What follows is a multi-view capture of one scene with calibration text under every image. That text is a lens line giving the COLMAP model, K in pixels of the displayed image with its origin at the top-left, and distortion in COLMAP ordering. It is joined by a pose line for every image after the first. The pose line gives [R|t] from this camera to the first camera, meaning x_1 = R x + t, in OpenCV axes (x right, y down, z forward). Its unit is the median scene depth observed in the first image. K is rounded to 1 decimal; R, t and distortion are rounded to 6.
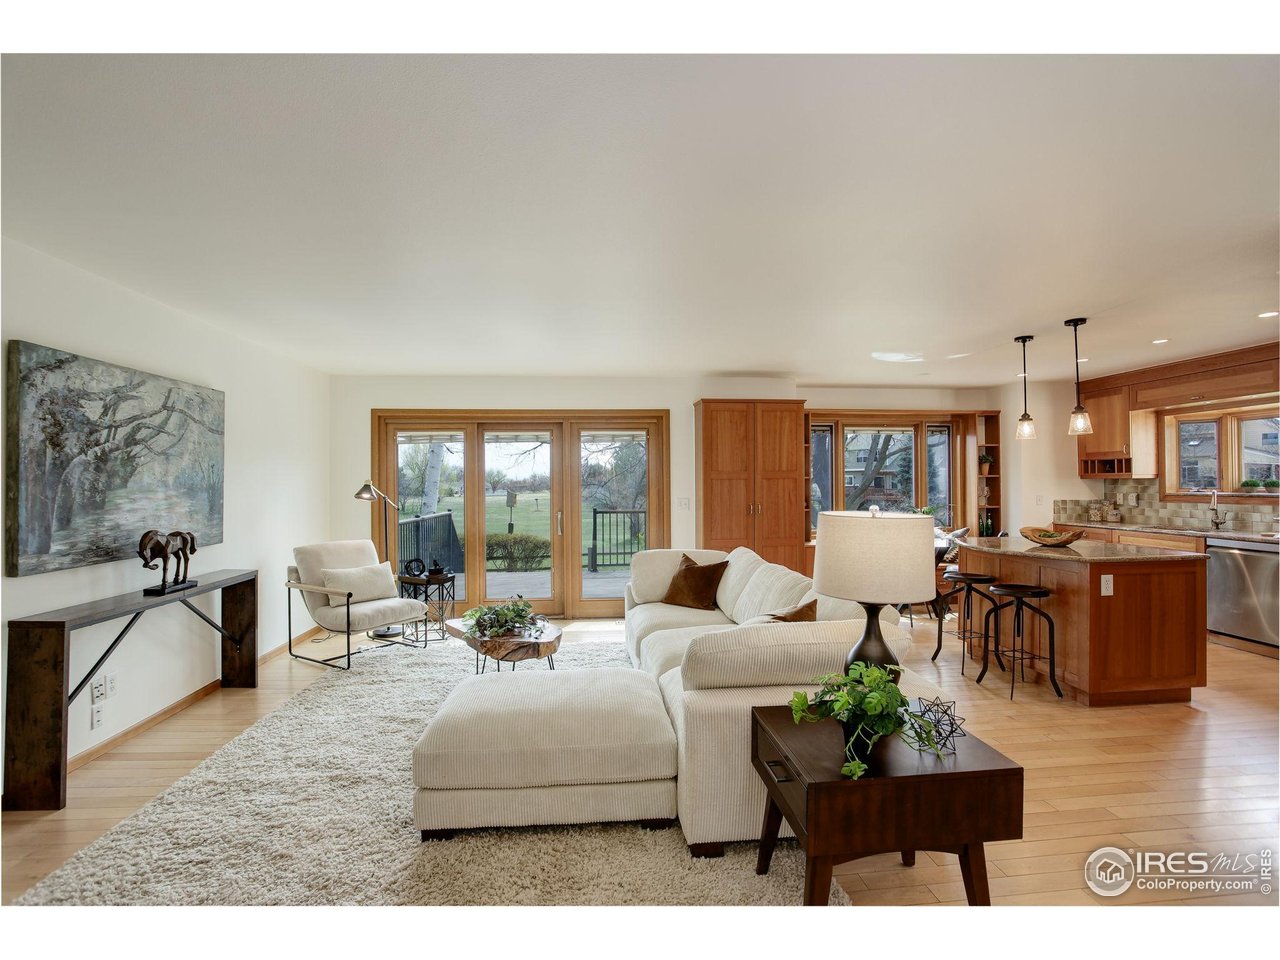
lens RADIAL K [[624.9, 0, 637.2], [0, 624.9, 482.7], [0, 0, 1]] dist [-0.063732, 0.025154]
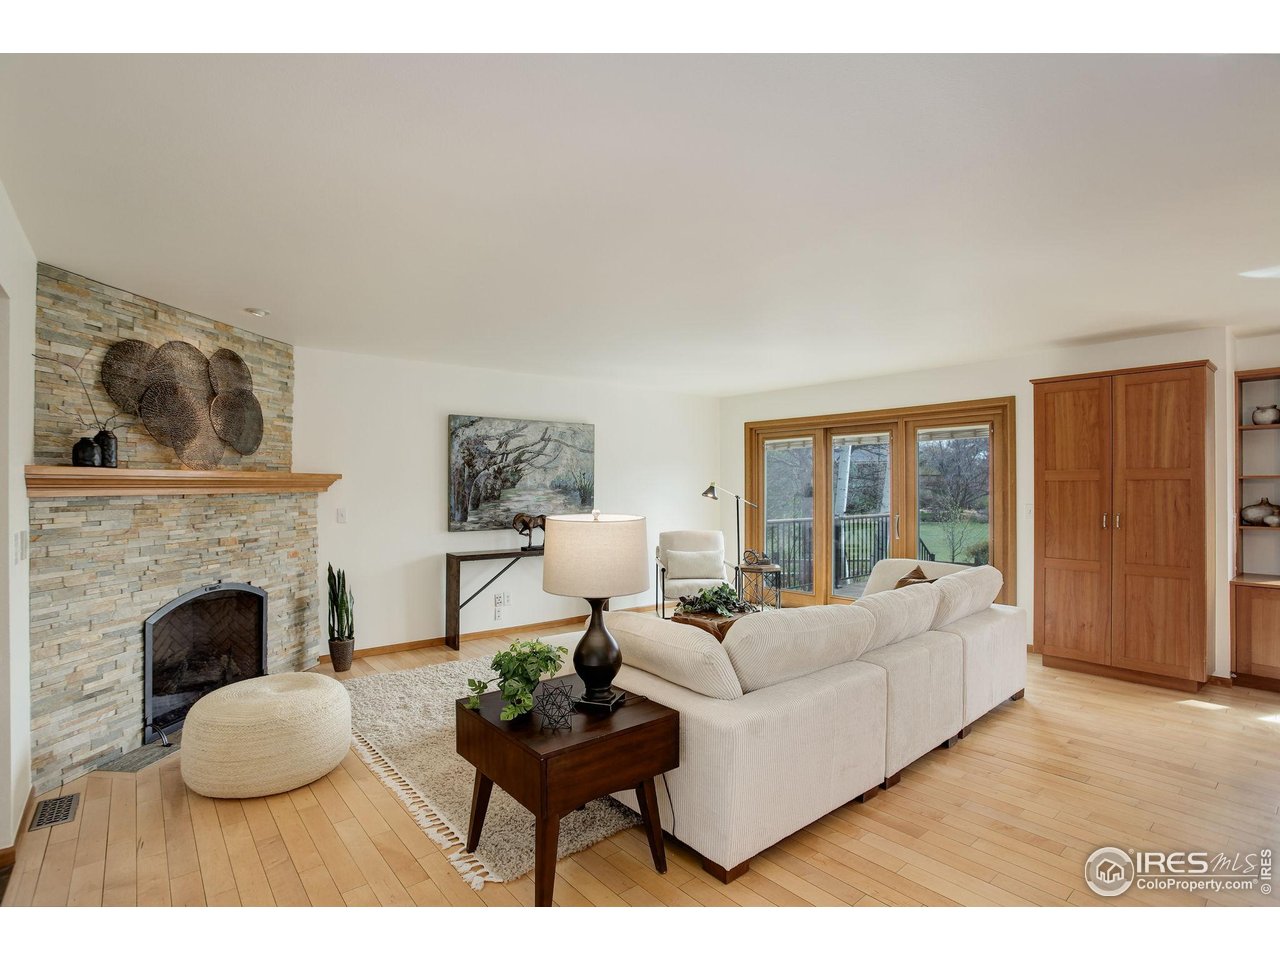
lens RADIAL K [[624.9, 0, 637.2], [0, 624.9, 482.7], [0, 0, 1]] dist [-0.063732, 0.025154]
pose [[0.571753, -0.000278, -0.820426, 0.506051], [0.000894, 1.000000, 0.000284, -0.004265], [0.820425, -0.000896, 0.571753, 0.157937]]
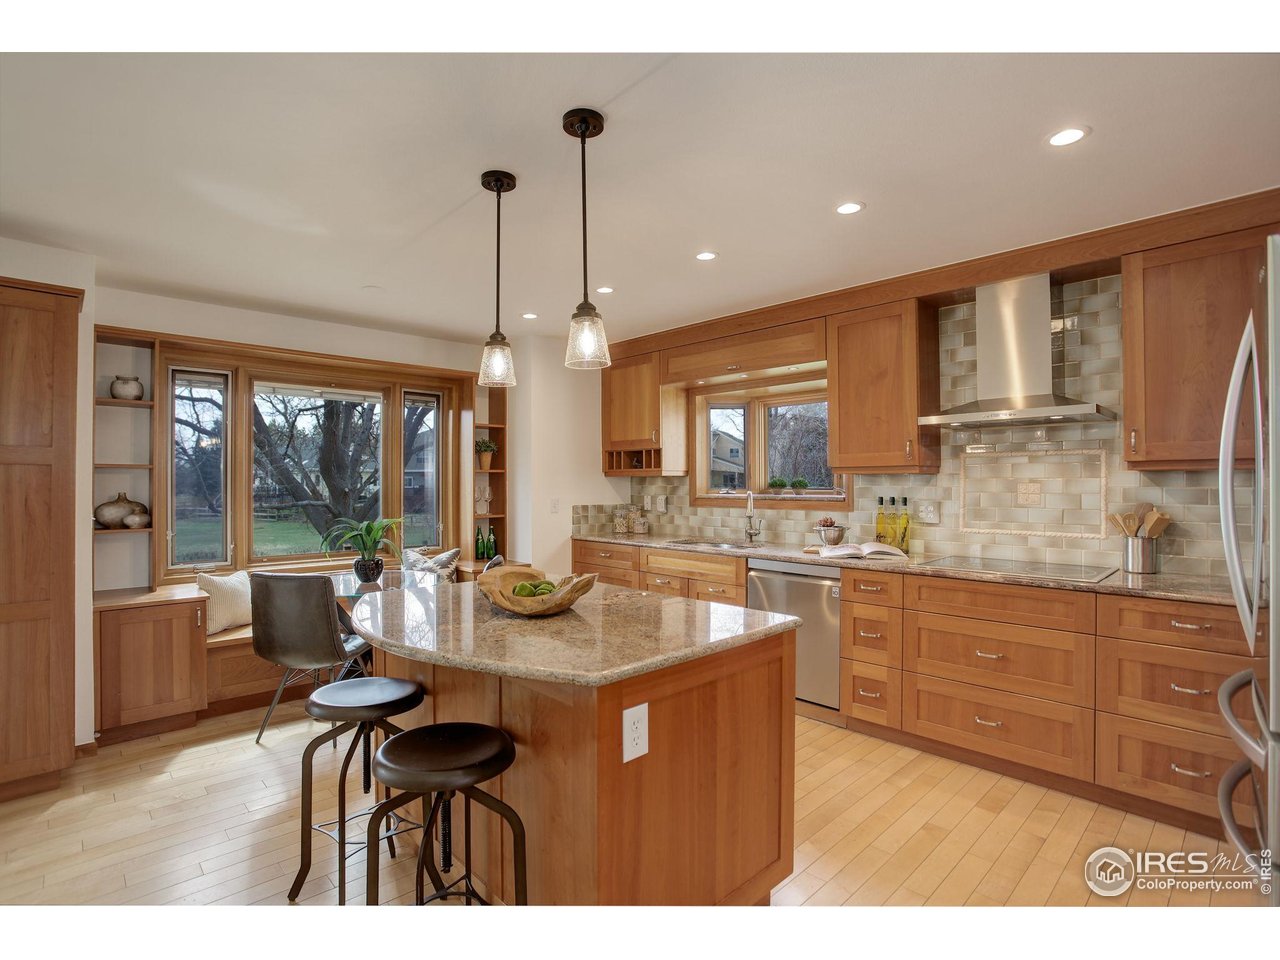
lens RADIAL K [[624.9, 0, 637.2], [0, 624.9, 482.7], [0, 0, 1]] dist [-0.063732, 0.025154]
pose [[0.786776, 0.008094, 0.617186, 0.360447], [-0.005923, 0.999967, -0.005564, 0.006819], [-0.617210, 0.000722, 0.786798, 0.467056]]
